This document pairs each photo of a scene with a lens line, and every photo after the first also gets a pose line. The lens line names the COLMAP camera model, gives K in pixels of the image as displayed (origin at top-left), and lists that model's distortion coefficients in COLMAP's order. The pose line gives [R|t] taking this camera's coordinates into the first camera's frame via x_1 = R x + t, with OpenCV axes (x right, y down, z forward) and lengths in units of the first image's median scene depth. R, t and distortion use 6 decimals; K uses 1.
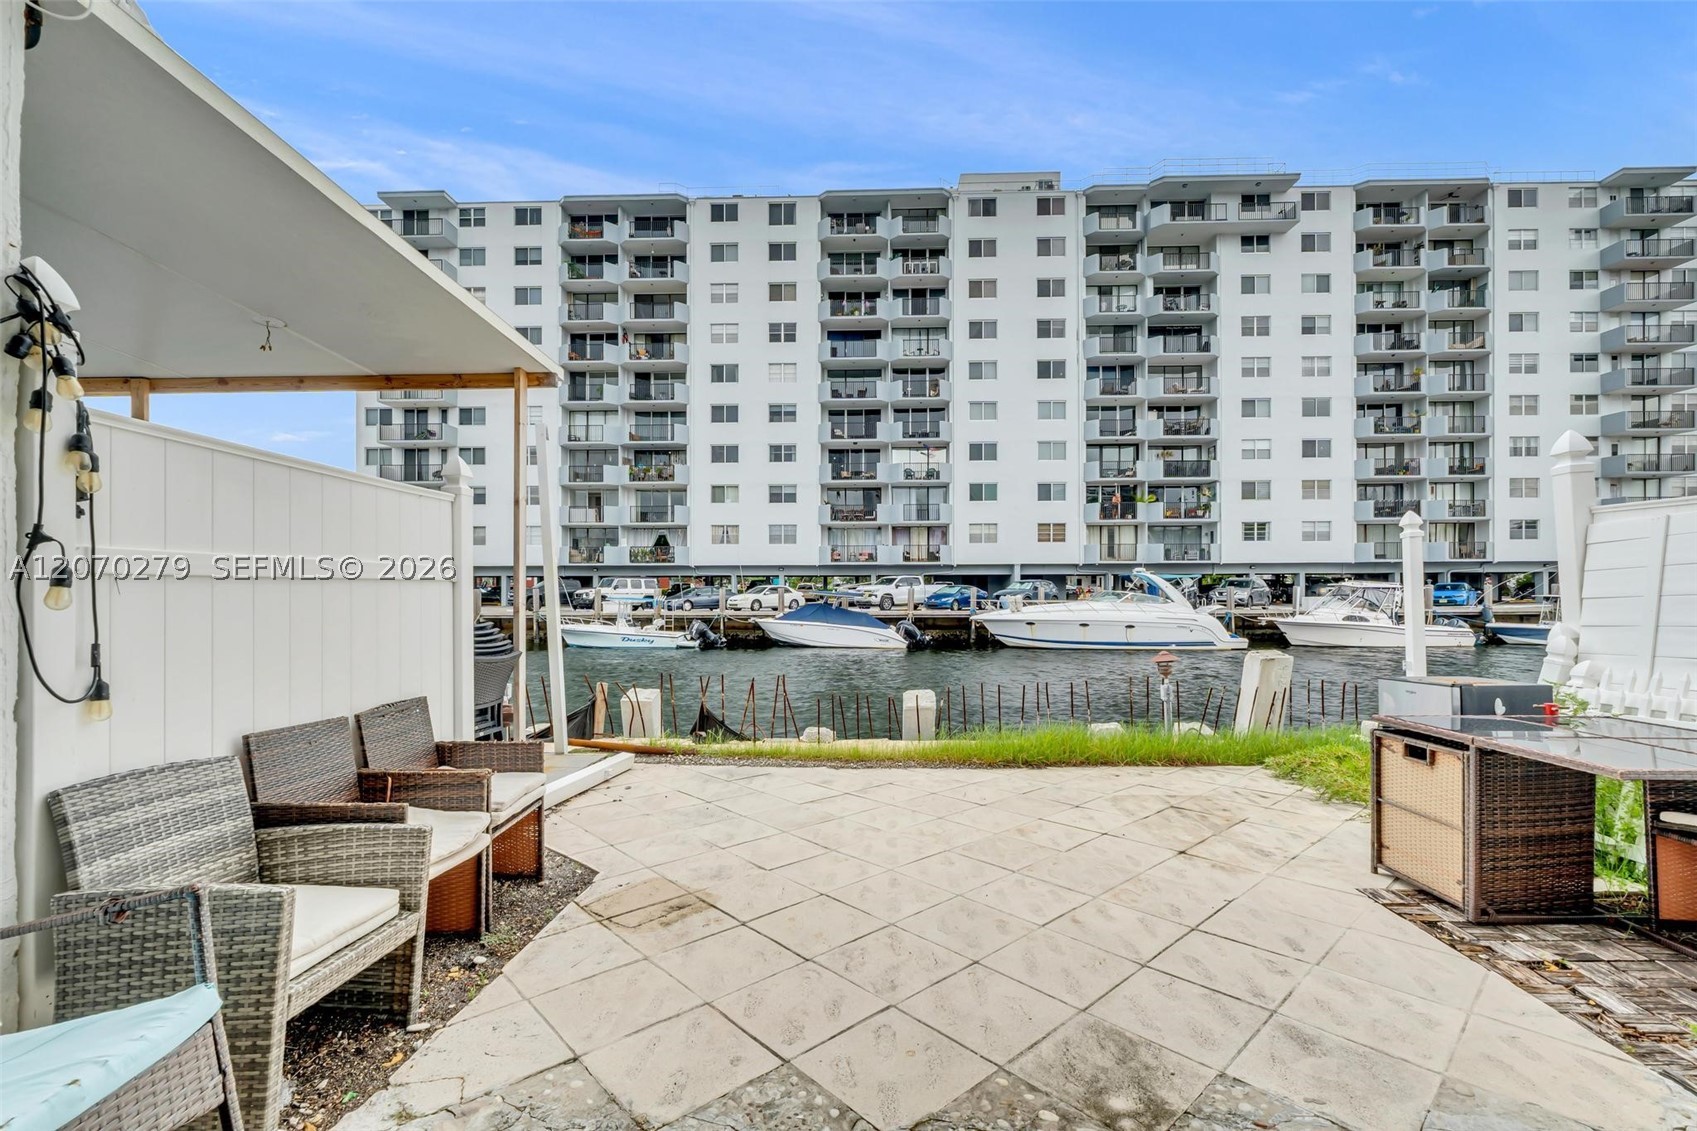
lens RADIAL K [[727.3, 0, 842.6], [0, 727.3, 588.5], [0, 0, 1]] dist [-0.004317, -0.000905]
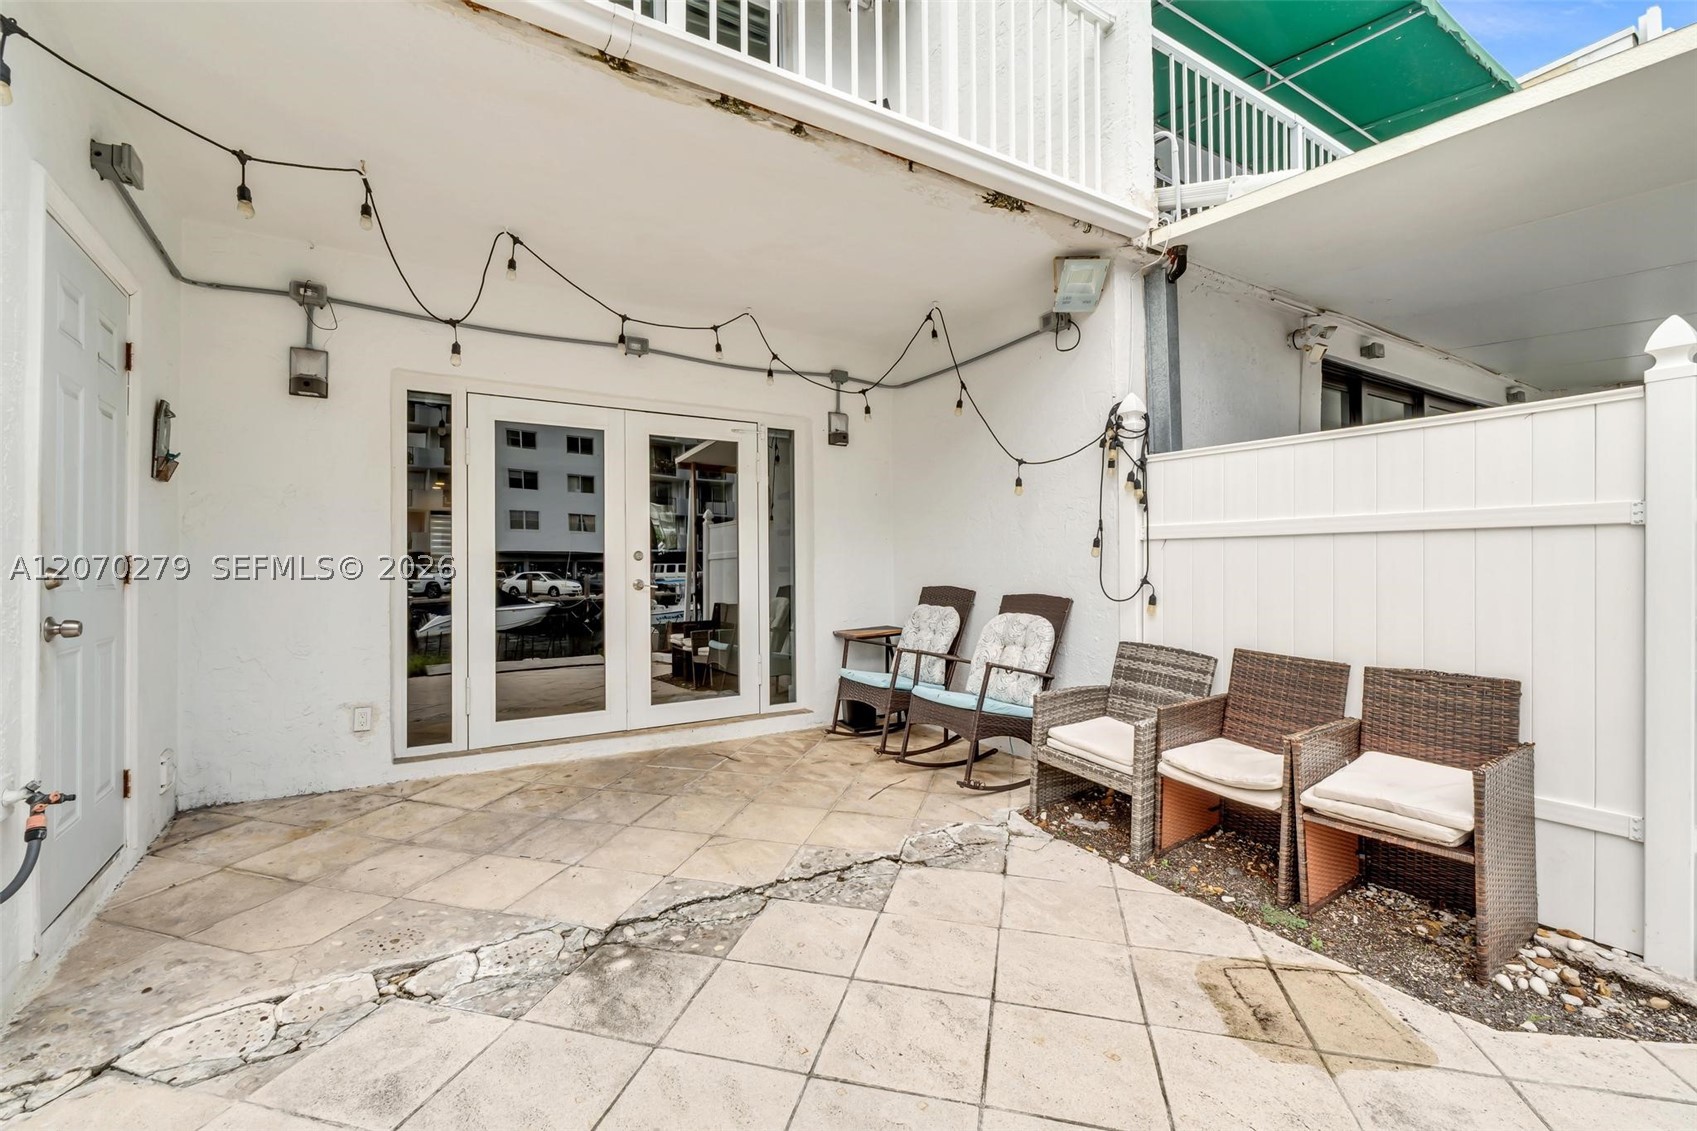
lens RADIAL K [[717.3, 0, 842.9], [0, 717.3, 563.0], [0, 0, 1]] dist [-0.004413, -0.000398]
pose [[-0.830727, 0.007441, -0.556631, 0.696490], [0.008028, 0.999967, 0.001387, 0.038519], [0.556623, -0.003317, -0.830759, 2.076208]]
